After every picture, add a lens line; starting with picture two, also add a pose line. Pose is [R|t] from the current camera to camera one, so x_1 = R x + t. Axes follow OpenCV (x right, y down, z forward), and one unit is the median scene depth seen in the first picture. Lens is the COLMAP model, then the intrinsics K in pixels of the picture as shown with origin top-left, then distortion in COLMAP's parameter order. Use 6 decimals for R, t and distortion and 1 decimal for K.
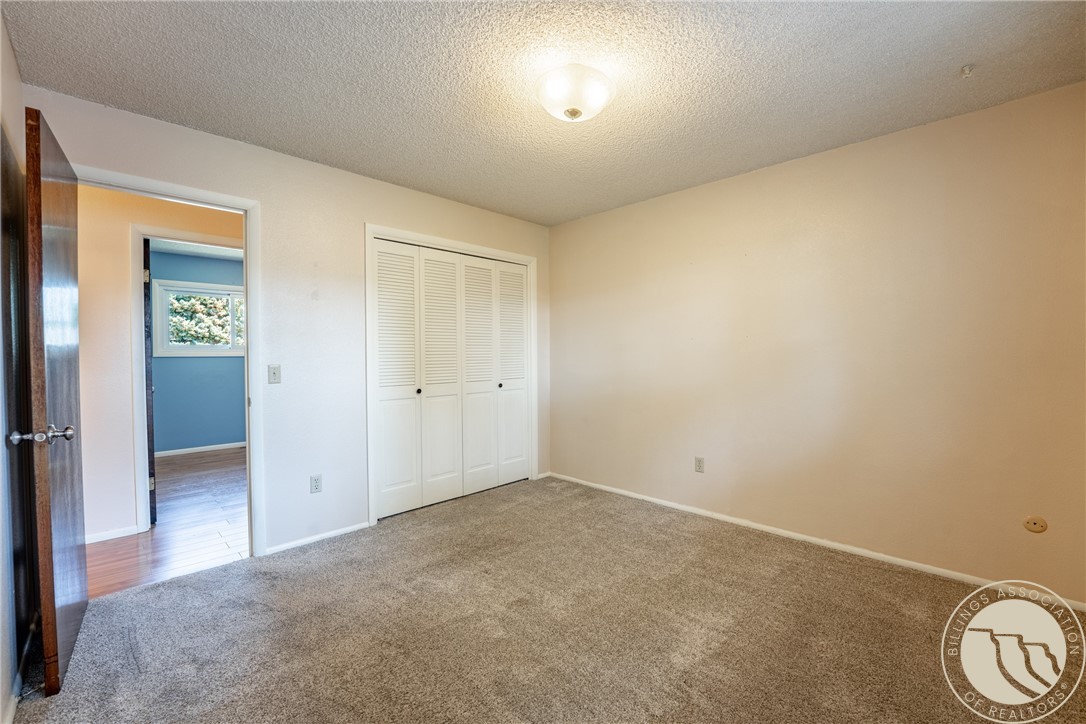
lens RADIAL K [[447.7, 0, 543.0], [0, 447.7, 362.0], [0, 0, 1]] dist [-0.001864, -0.000204]
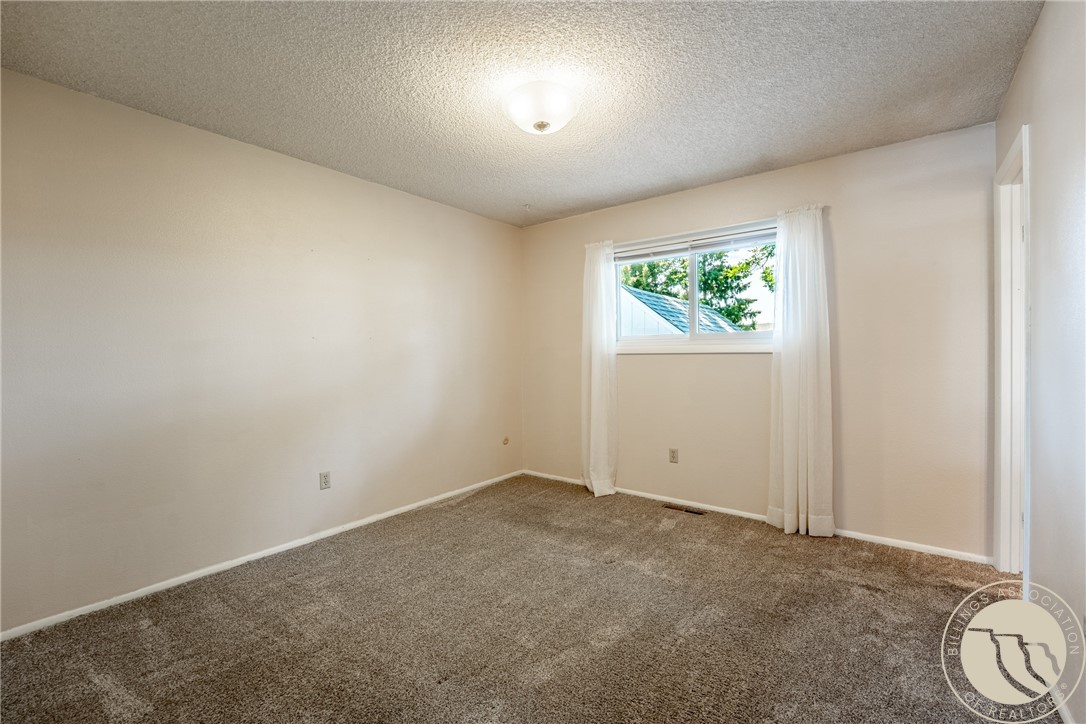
lens RADIAL K [[447.7, 0, 543.0], [0, 447.7, 362.0], [0, 0, 1]] dist [-0.001864, -0.000204]
pose [[-0.122715, -0.000234, 0.992442, -0.658008], [0.025944, 0.999657, 0.003443, 0.001372], [-0.992103, 0.026171, -0.122667, 0.755102]]
